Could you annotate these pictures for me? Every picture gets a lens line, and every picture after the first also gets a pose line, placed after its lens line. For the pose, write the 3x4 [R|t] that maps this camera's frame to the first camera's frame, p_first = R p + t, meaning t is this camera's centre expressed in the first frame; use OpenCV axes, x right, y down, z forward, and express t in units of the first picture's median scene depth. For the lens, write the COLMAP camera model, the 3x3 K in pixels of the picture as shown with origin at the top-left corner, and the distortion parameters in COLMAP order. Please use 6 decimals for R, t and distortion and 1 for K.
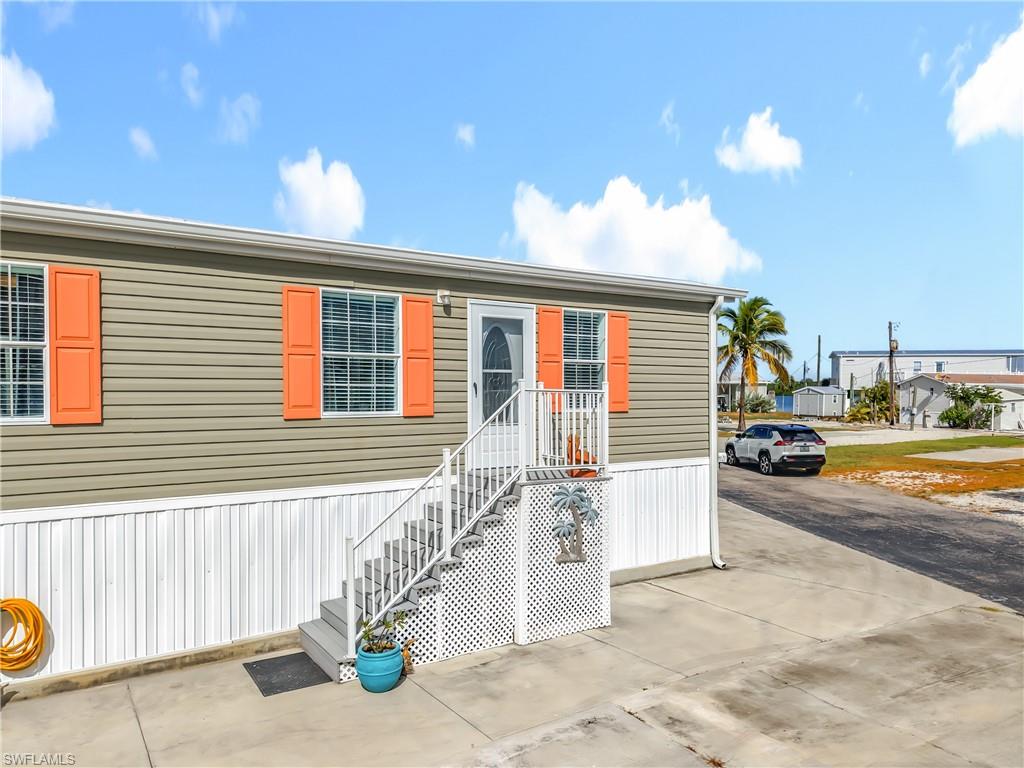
lens RADIAL K [[688.9, 0, 512.0], [0, 688.9, 384.0], [0, 0, 1]] dist [0.024123, 0.000552]
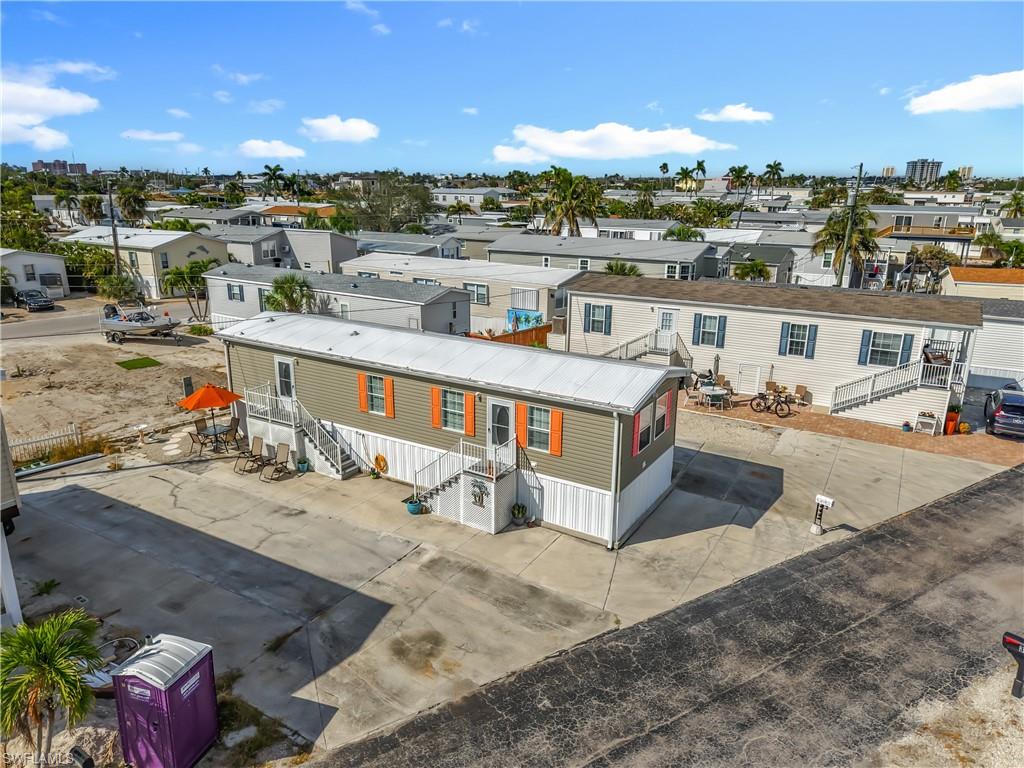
lens RADIAL K [[689.4, 0, 512.0], [0, 689.4, 384.0], [0, 0, 1]] dist [0.030093, -0.035424]
pose [[0.430315, 0.249650, -0.867470, 2.376821], [-0.001523, 0.961194, 0.275868, -0.953133], [0.902677, -0.117389, 0.413997, 0.050857]]
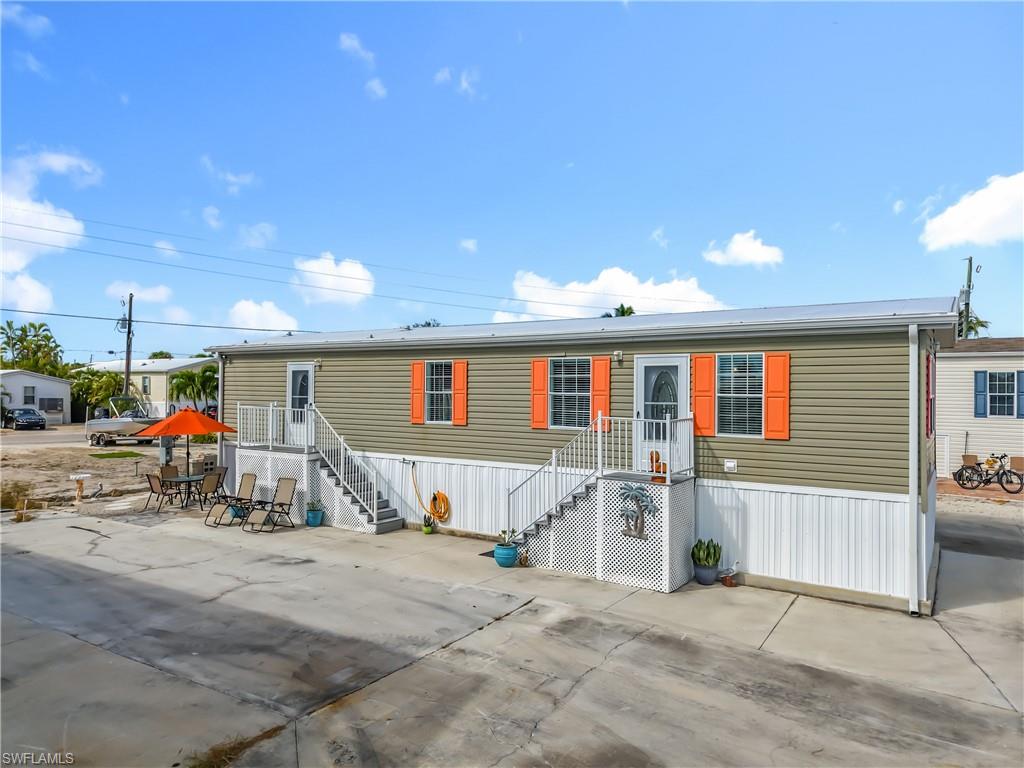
lens RADIAL K [[685.5, 0, 512.0], [0, 685.5, 384.0], [0, 0, 1]] dist [0.009346, -0.001190]
pose [[0.404939, -0.010123, -0.914288, 1.303208], [-0.001207, 0.999932, -0.011606, -0.047506], [0.914343, 0.005803, 0.404899, 0.176570]]
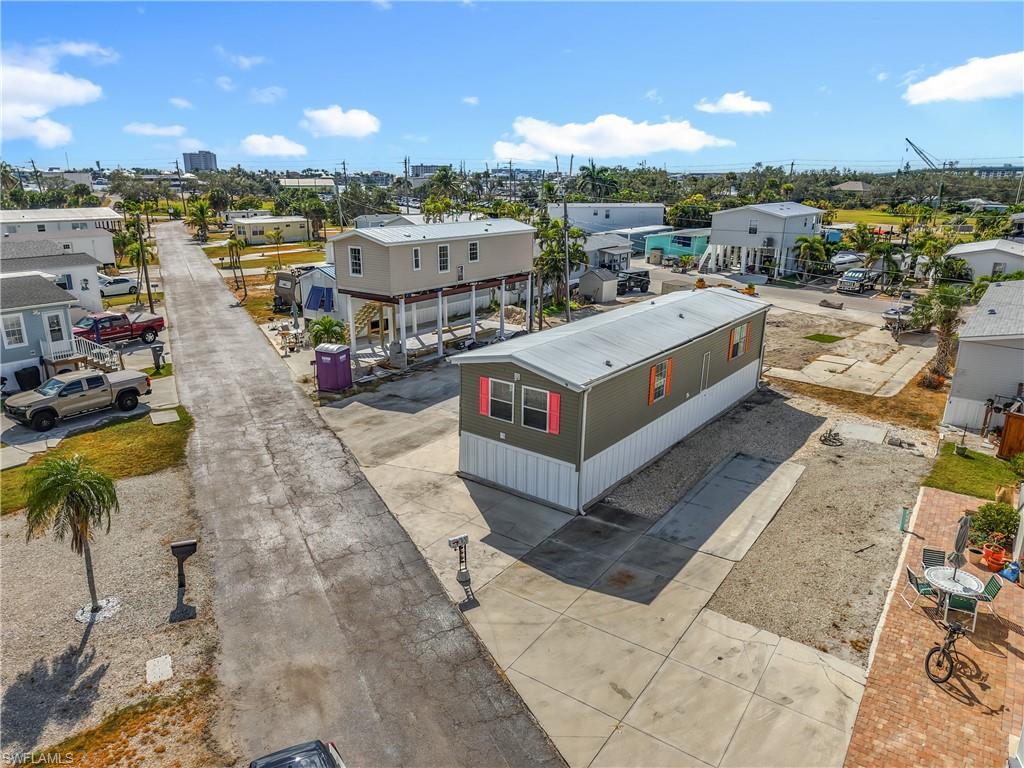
lens RADIAL K [[695.7, 0, 512.0], [0, 695.7, 384.0], [0, 0, 1]] dist [0.021641, -0.001469]
pose [[-0.937160, 0.080461, -0.339495, 1.248154], [-0.020007, 0.959051, 0.282525, -0.941126], [0.348326, 0.271563, -0.897175, 4.265829]]
